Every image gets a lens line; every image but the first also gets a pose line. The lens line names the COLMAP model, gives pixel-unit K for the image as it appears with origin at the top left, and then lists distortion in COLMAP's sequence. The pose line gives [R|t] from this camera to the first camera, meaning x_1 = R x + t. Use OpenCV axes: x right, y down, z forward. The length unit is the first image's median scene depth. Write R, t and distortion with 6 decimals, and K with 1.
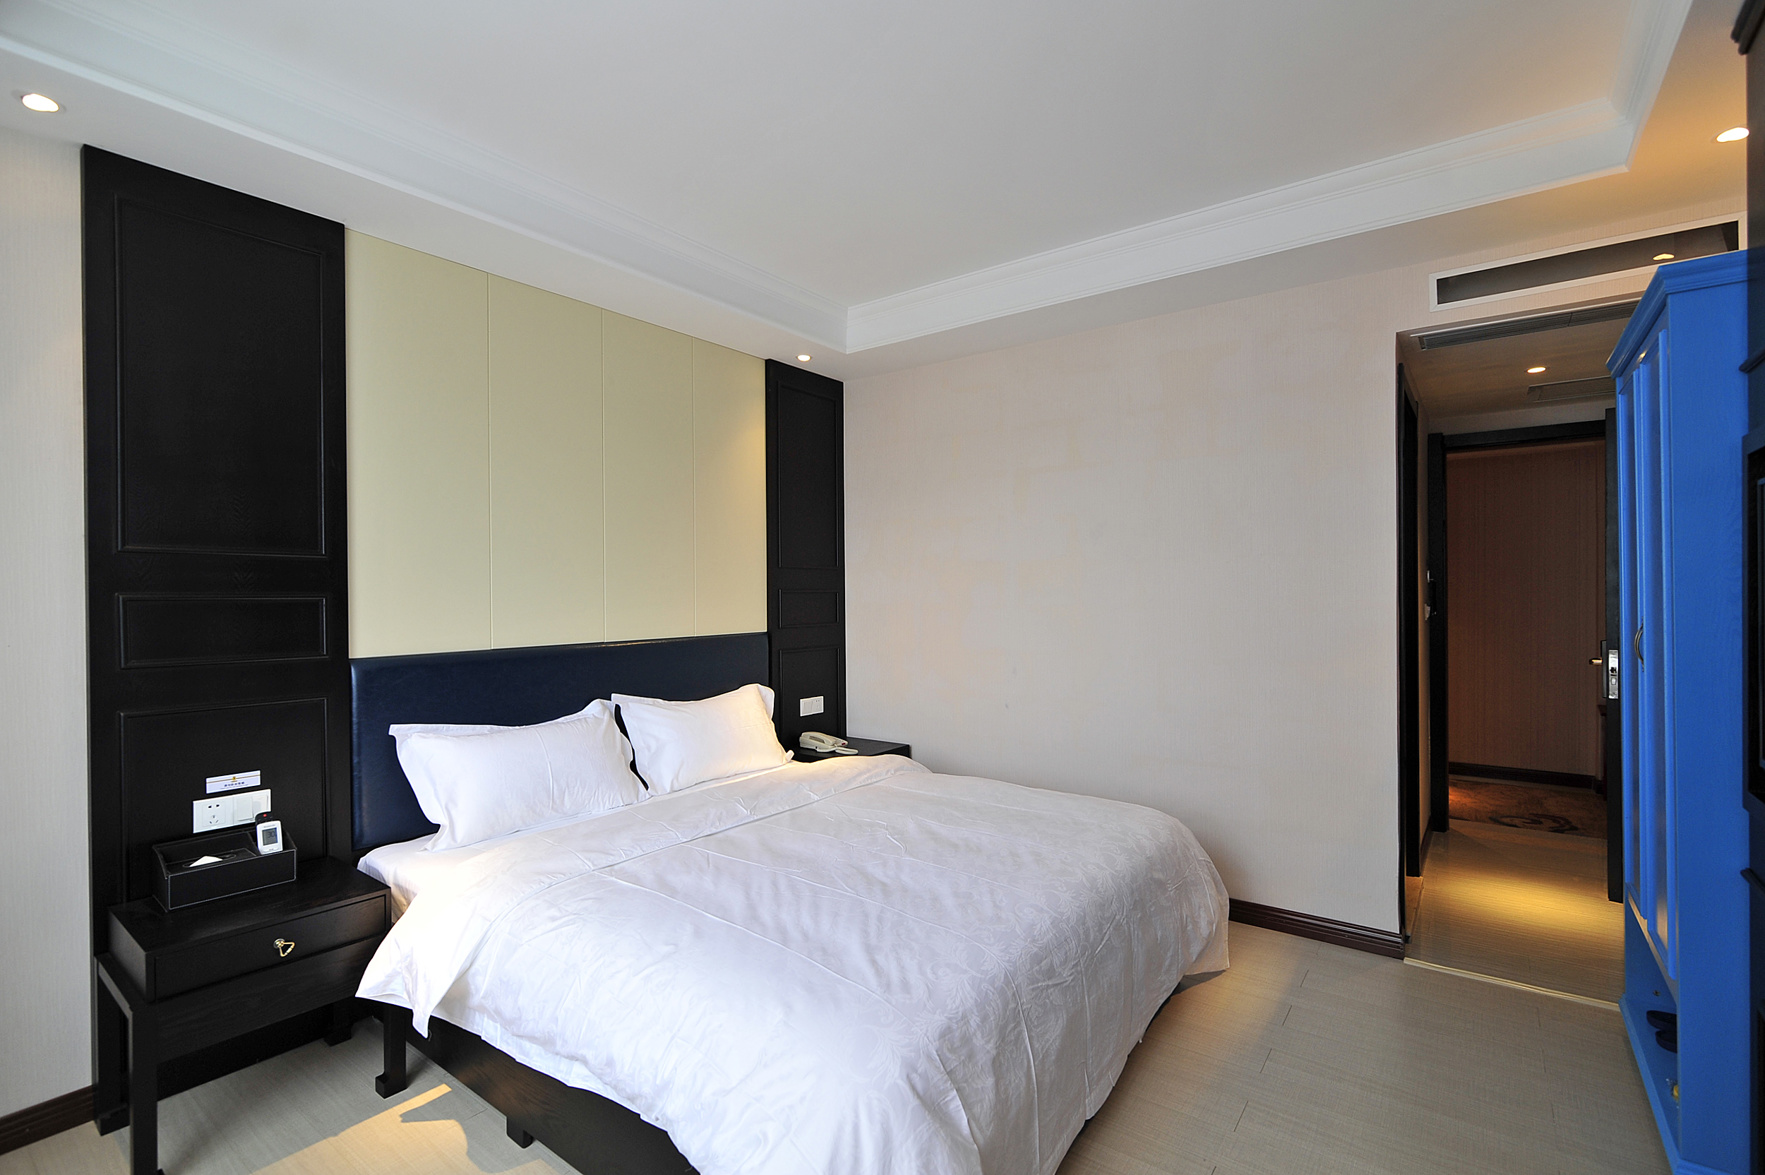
lens RADIAL K [[801.5, 0, 874.1], [0, 801.5, 595.7], [0, 0, 1]] dist [-0.000524, -0.000362]
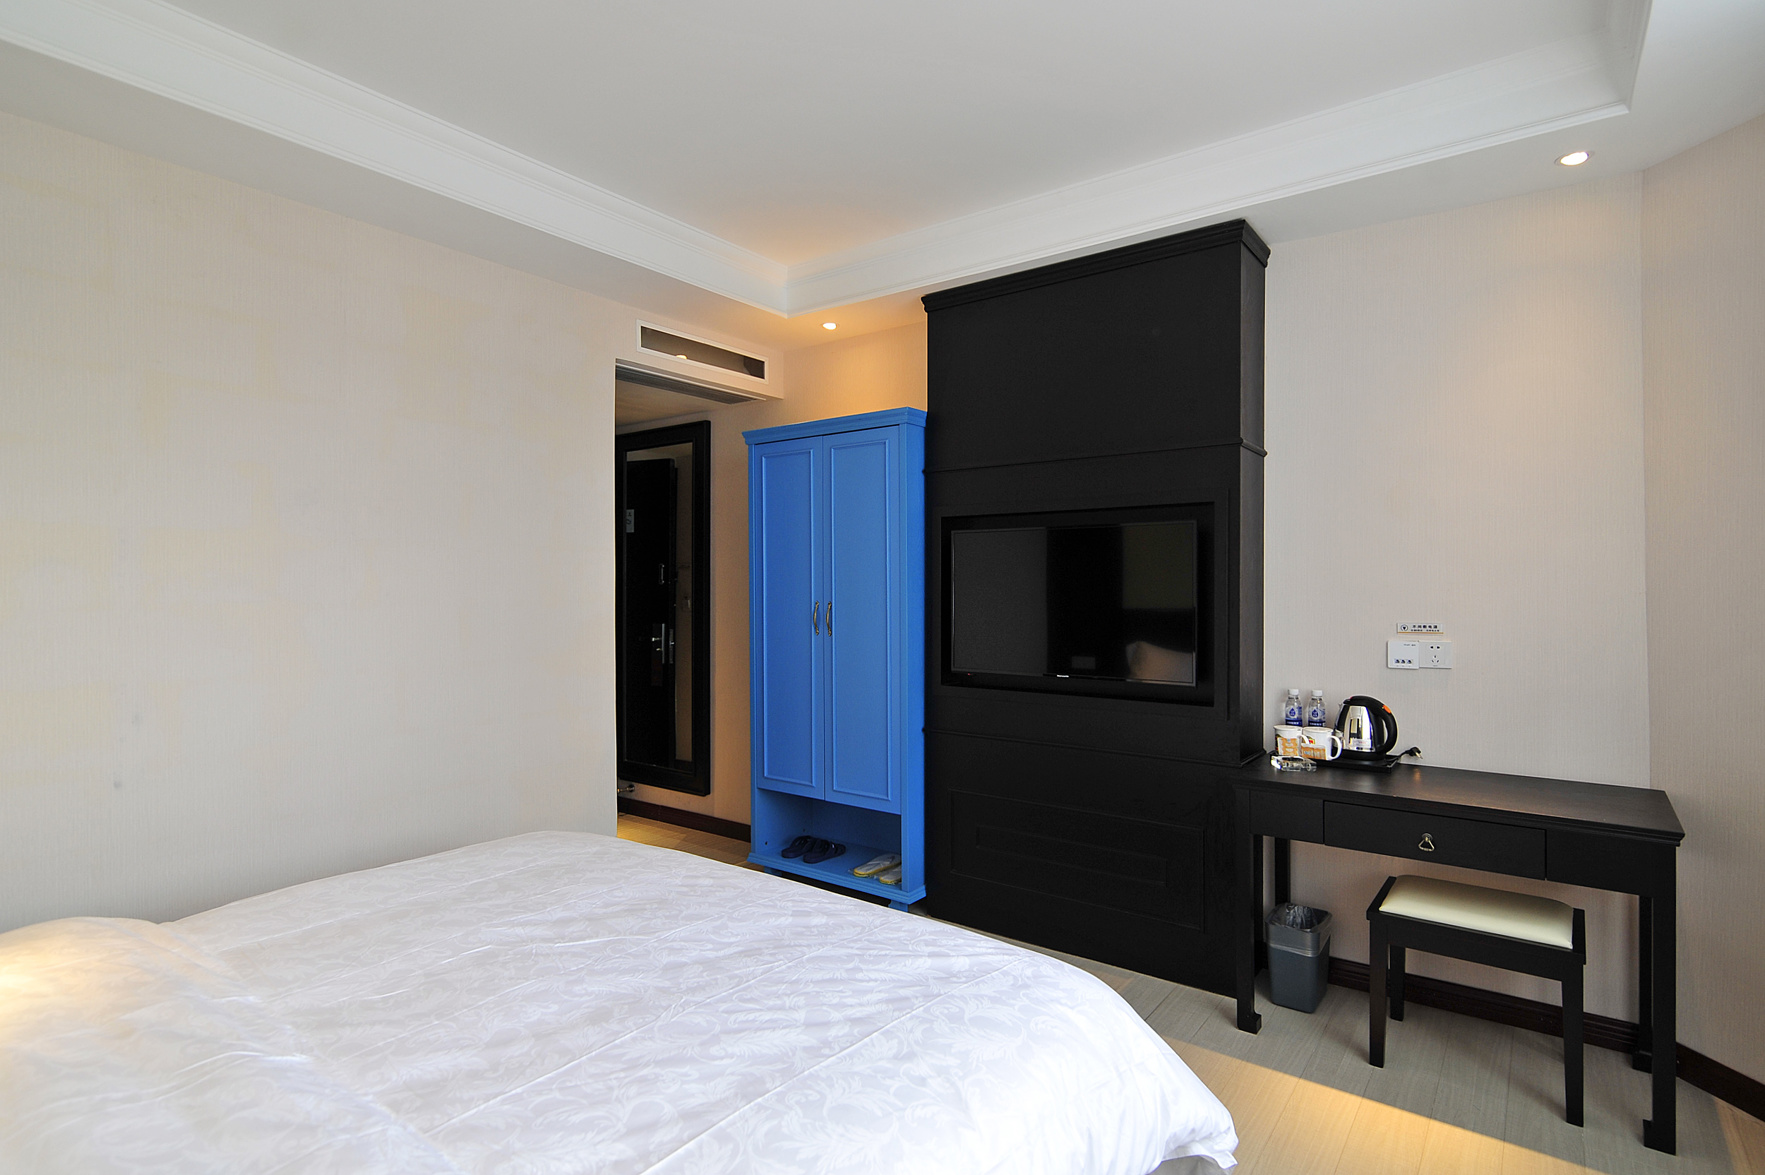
lens RADIAL K [[891.9, 0, 882.5], [0, 891.9, 587.5], [0, 0, 1]] dist [0.000304, 0.000014]
pose [[0.000743, 0.005389, 0.999985, -0.807908], [0.004490, 0.999975, -0.005392, 0.009250], [-0.999990, 0.004494, 0.000719, 0.811509]]
